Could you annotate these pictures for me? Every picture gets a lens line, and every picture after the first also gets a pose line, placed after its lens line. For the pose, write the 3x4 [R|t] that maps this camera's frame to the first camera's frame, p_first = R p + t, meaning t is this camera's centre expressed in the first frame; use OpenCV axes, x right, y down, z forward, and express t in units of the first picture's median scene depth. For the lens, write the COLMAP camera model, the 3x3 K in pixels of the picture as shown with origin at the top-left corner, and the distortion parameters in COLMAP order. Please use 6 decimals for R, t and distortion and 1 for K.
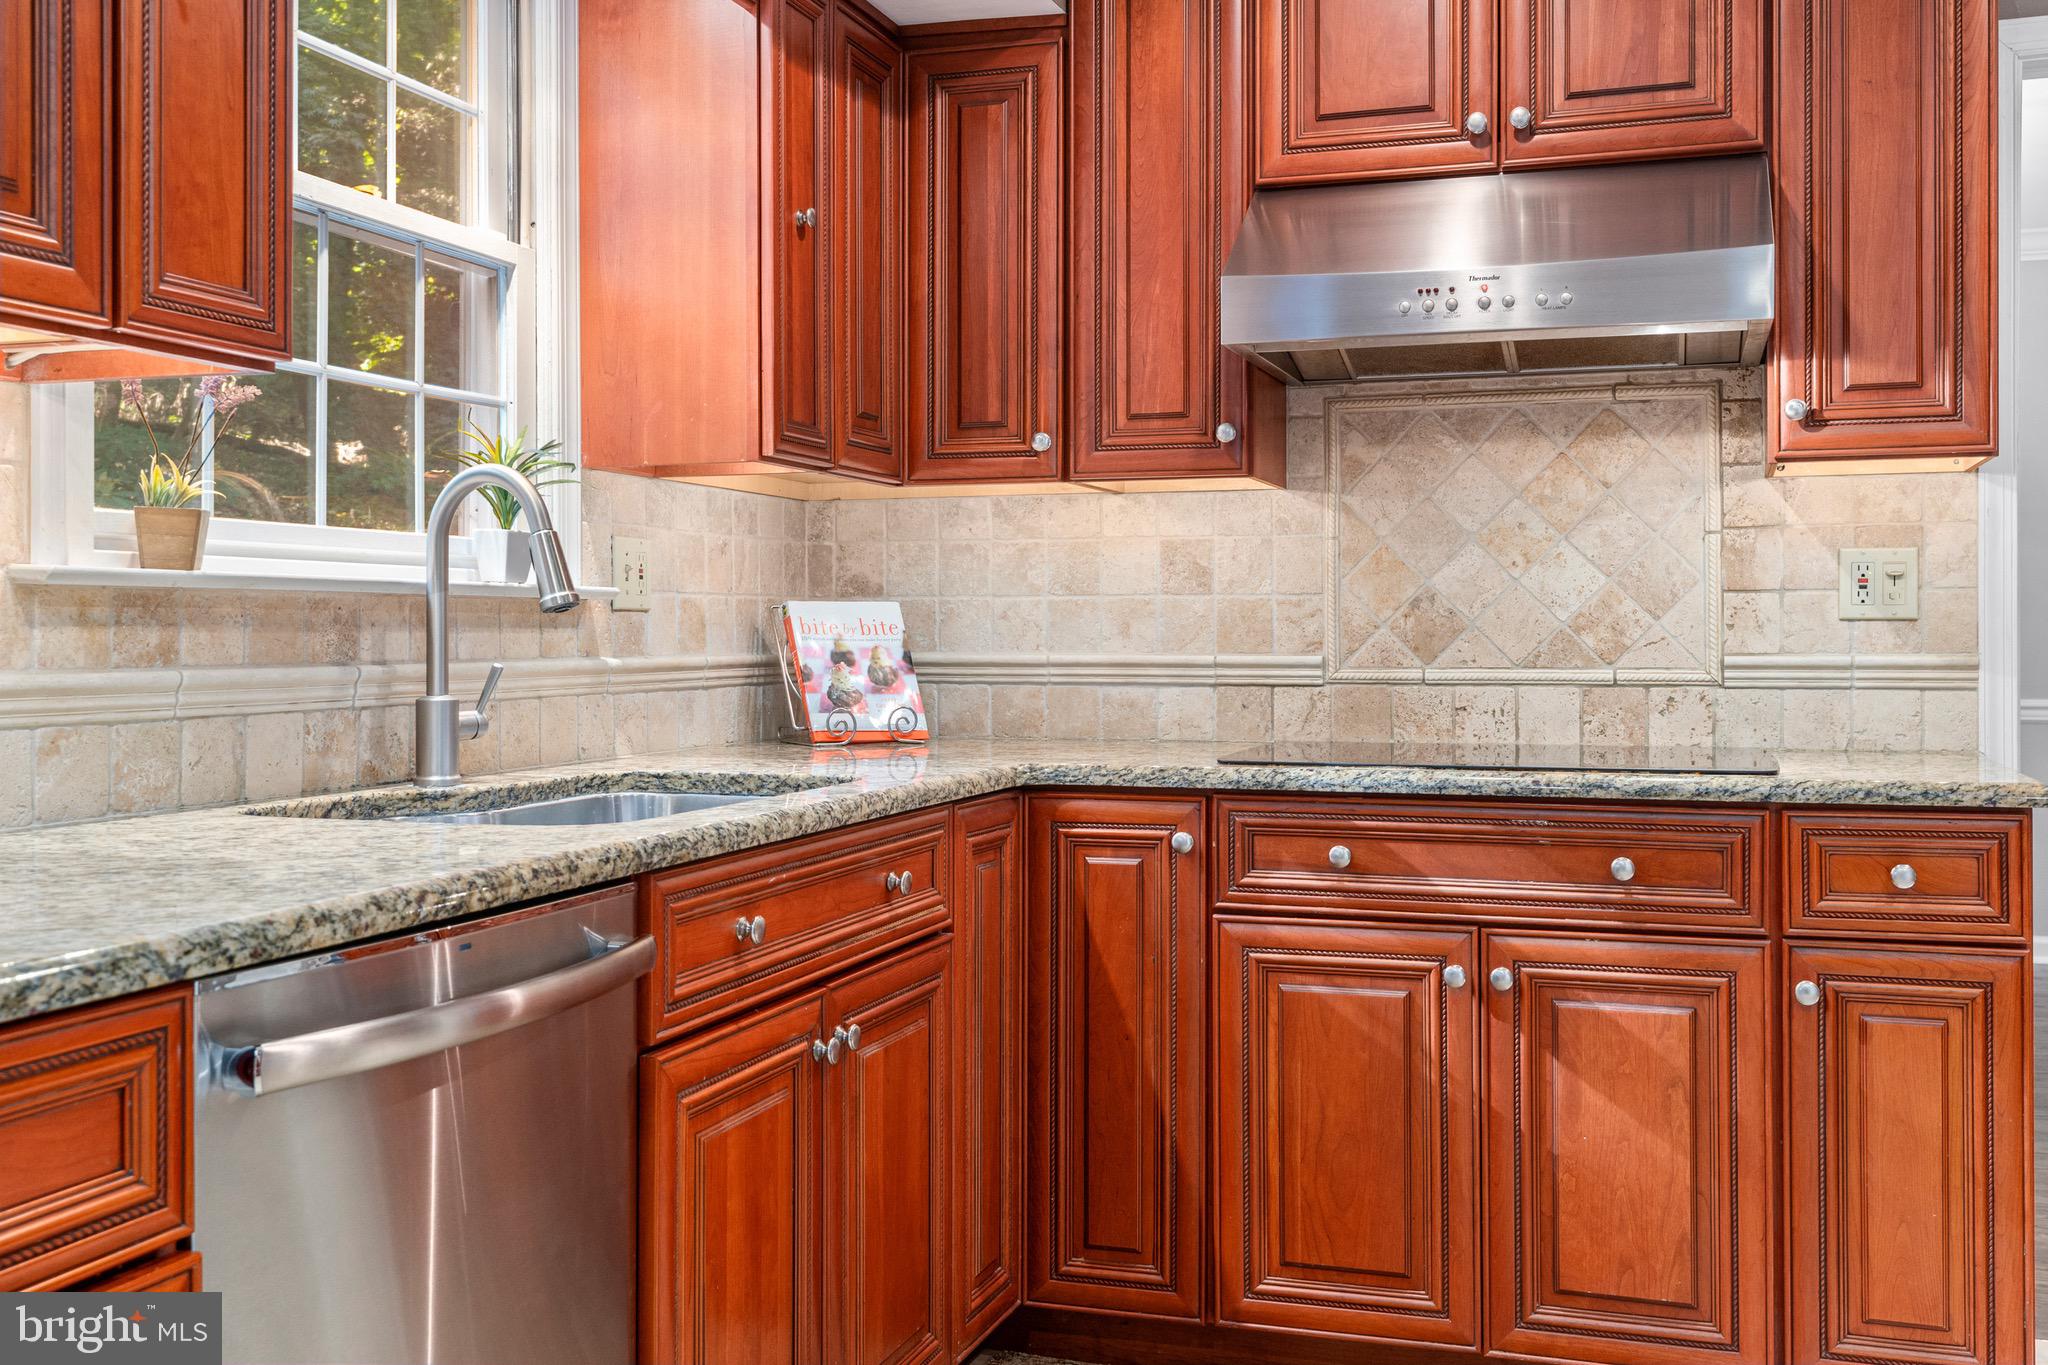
lens RADIAL K [[2009.7, 0, 1012.4], [0, 2009.7, 639.6], [0, 0, 1]] dist [0.012801, 0.009086]
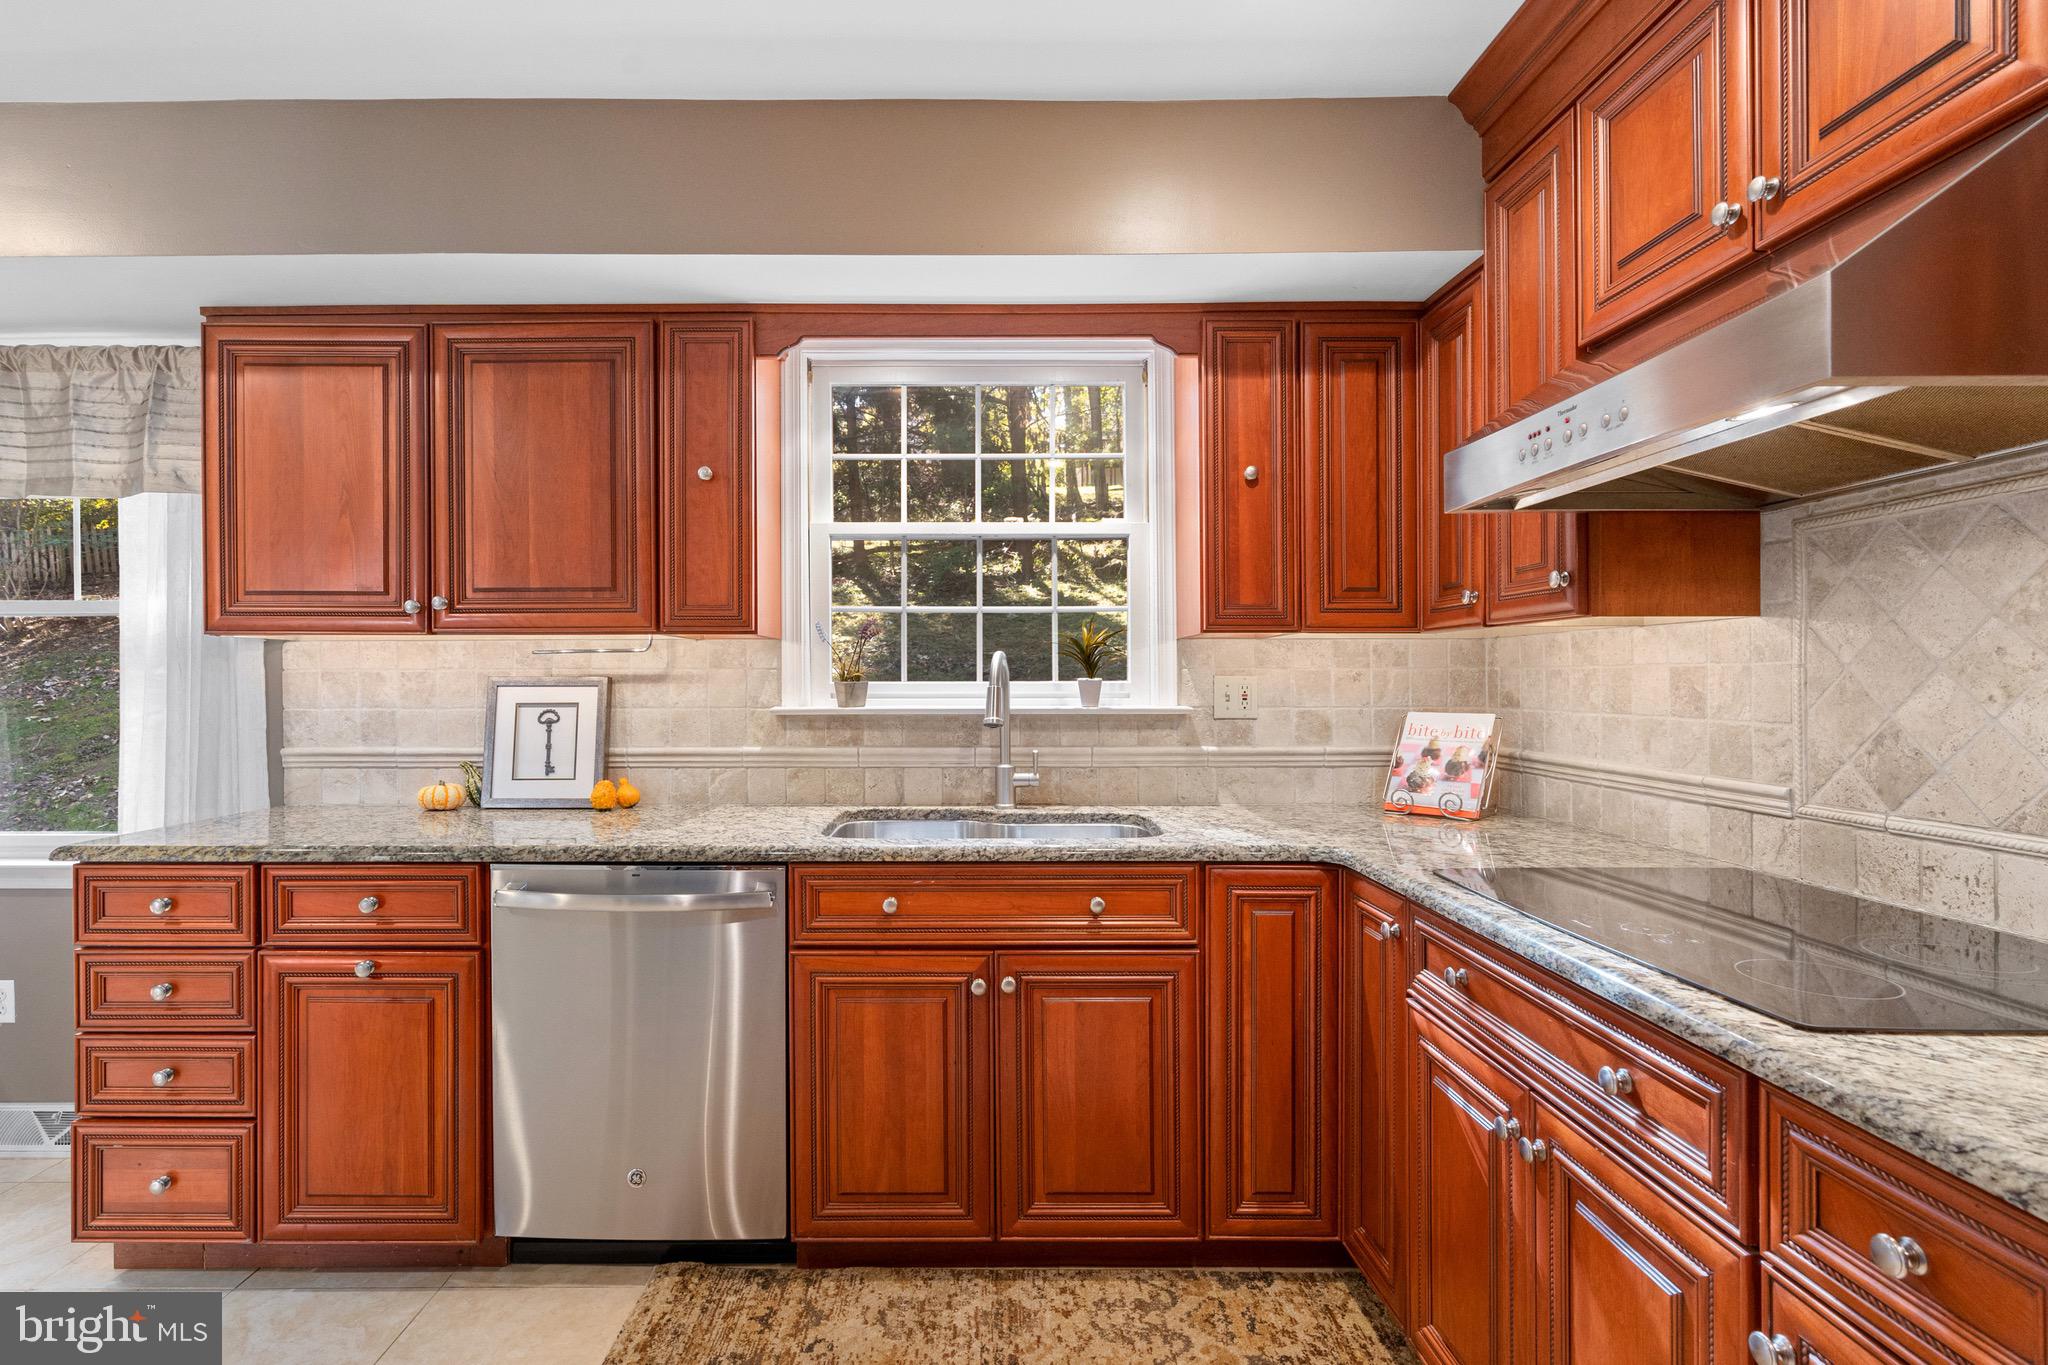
lens RADIAL K [[982.5, 0, 970.3], [0, 982.5, 688.0], [0, 0, 1]] dist [-0.005698, 0.000956]
pose [[0.311322, 0.010001, -0.950252, 0.557083], [-0.002042, 0.999949, 0.009856, -0.050830], [0.950302, -0.001128, 0.311327, 0.560438]]
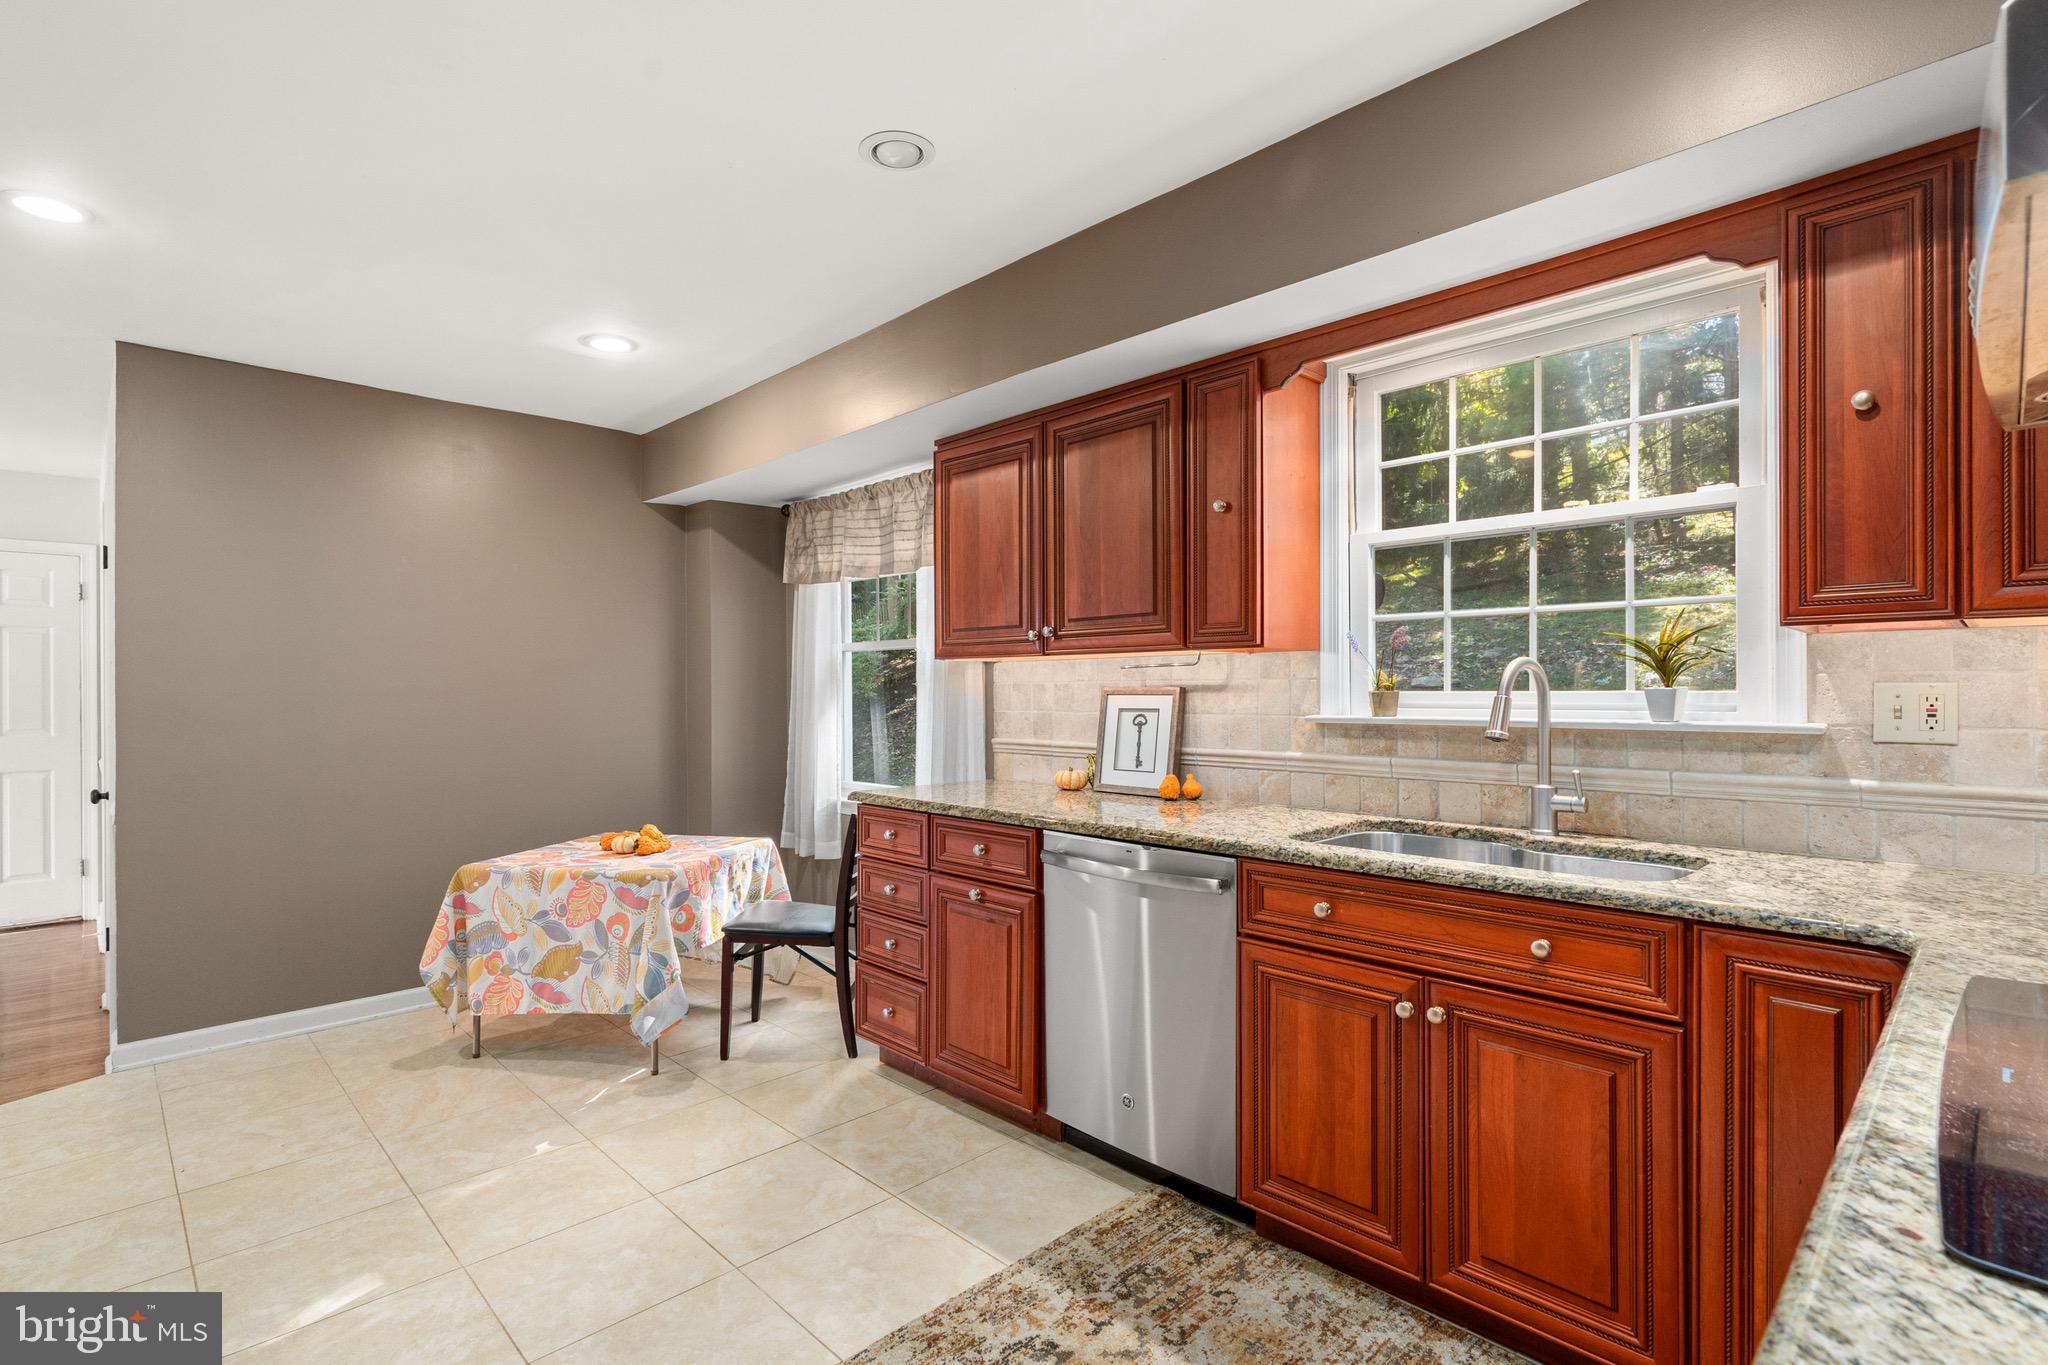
lens RADIAL K [[964.2, 0, 1008.9], [0, 964.2, 697.8], [0, 0, 1]] dist [-0.017199, 0.012795]
pose [[-0.469134, 0.010125, -0.883069, 0.597164], [0.001239, 0.999941, 0.010806, -0.051177], [0.883126, 0.003975, -0.469119, 0.837797]]
